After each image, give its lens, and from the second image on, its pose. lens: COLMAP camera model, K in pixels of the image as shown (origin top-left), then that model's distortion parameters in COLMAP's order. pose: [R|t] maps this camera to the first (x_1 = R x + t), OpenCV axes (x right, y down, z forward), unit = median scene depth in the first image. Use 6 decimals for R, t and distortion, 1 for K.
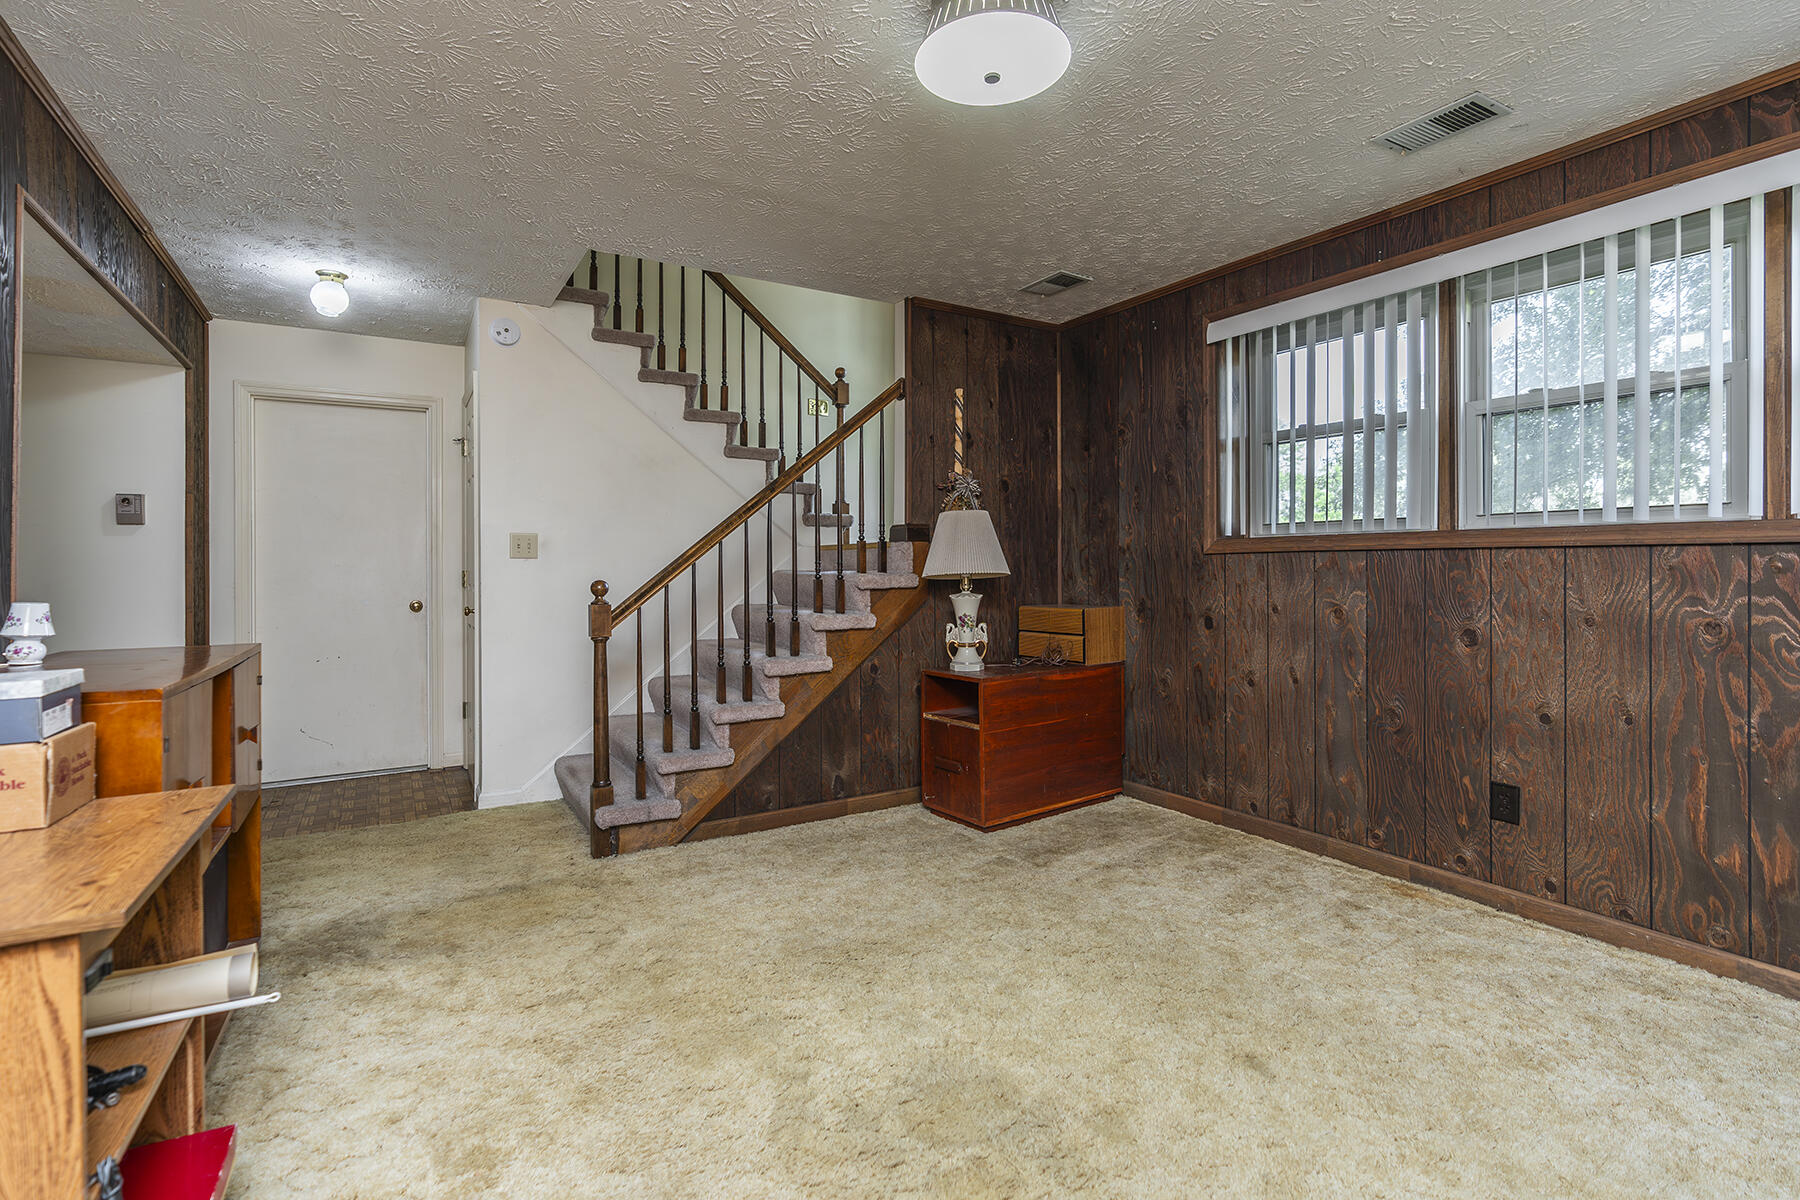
lens RADIAL K [[841.8, 0, 898.9], [0, 841.8, 588.2], [0, 0, 1]] dist [-0.000311, 0.000182]
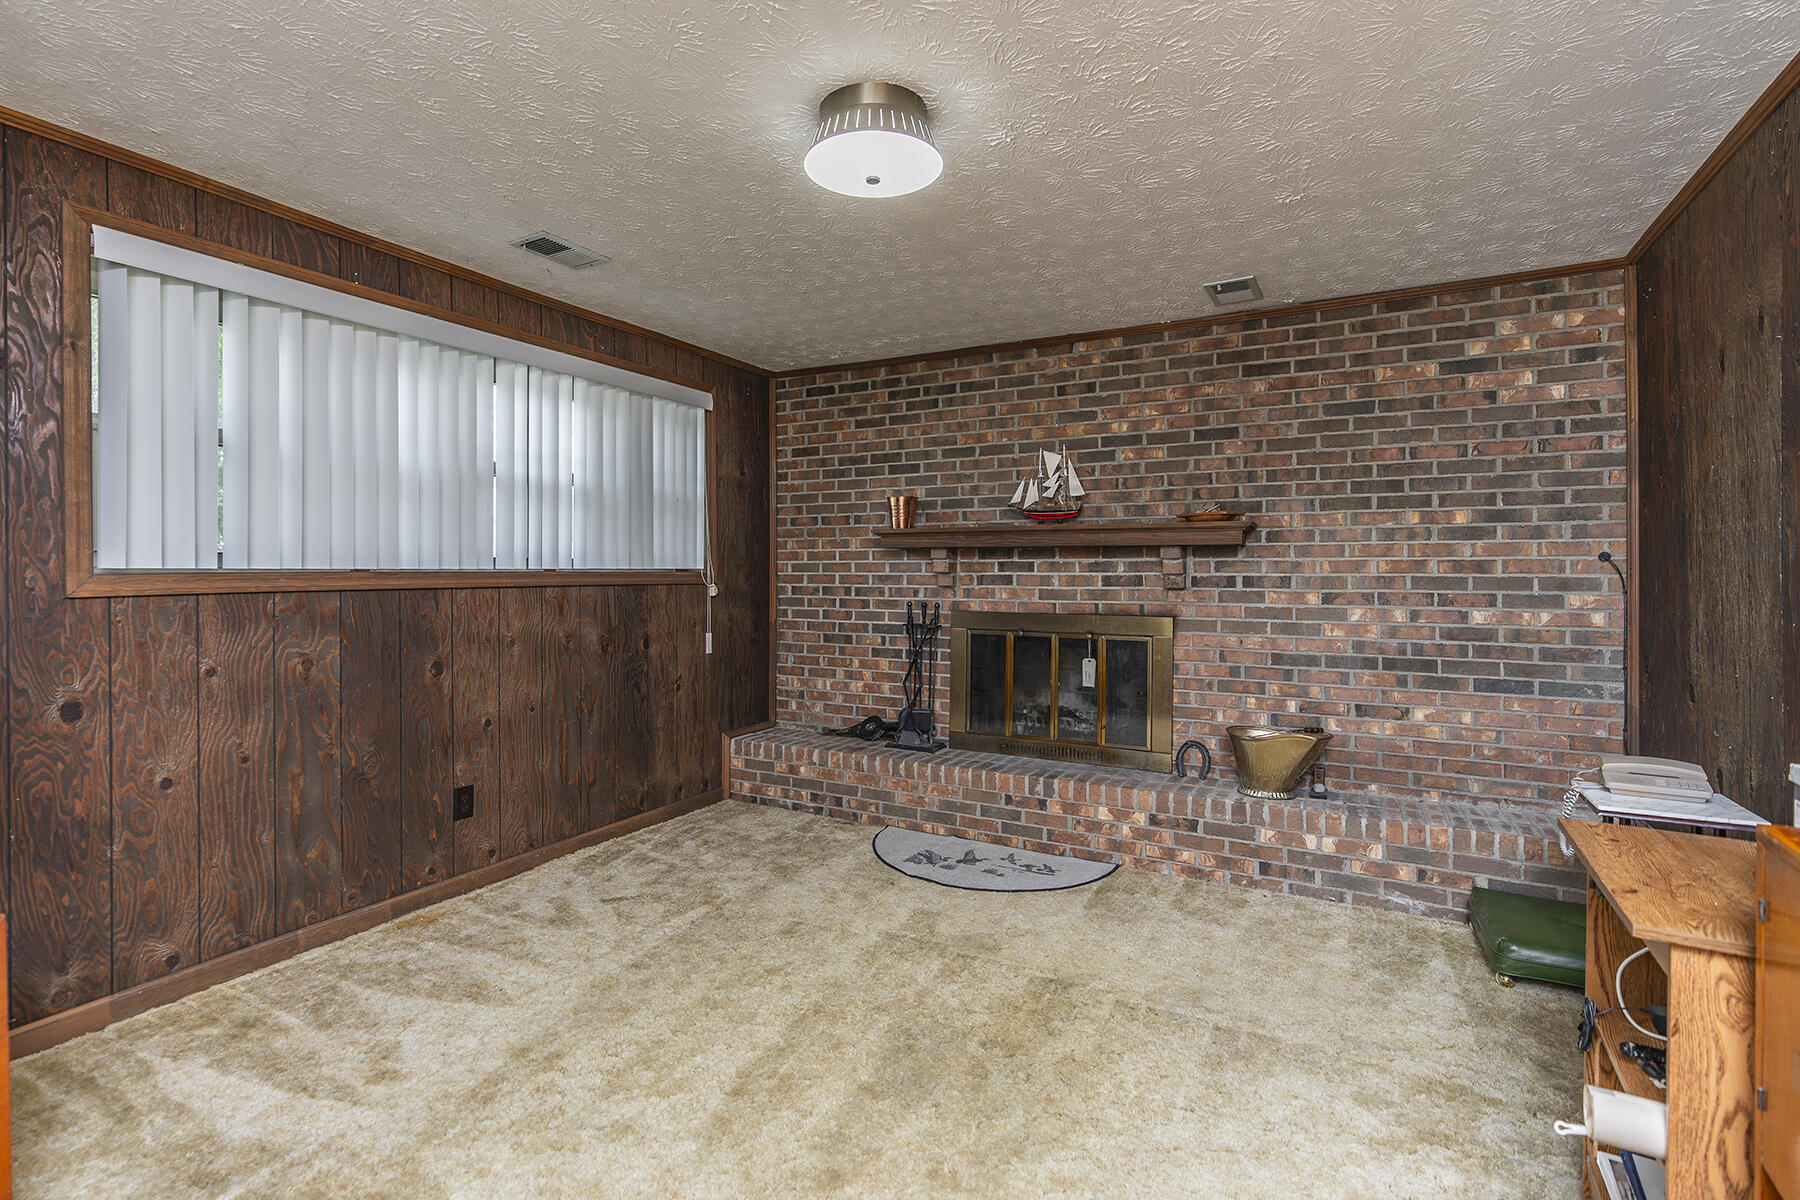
lens RADIAL K [[841.8, 0, 898.9], [0, 841.8, 588.2], [0, 0, 1]] dist [-0.000311, 0.000182]
pose [[-0.504986, -0.014854, 0.863000, -0.552722], [0.025437, 0.999162, 0.032082, -0.063093], [-0.862753, 0.038153, -0.504185, 0.954925]]
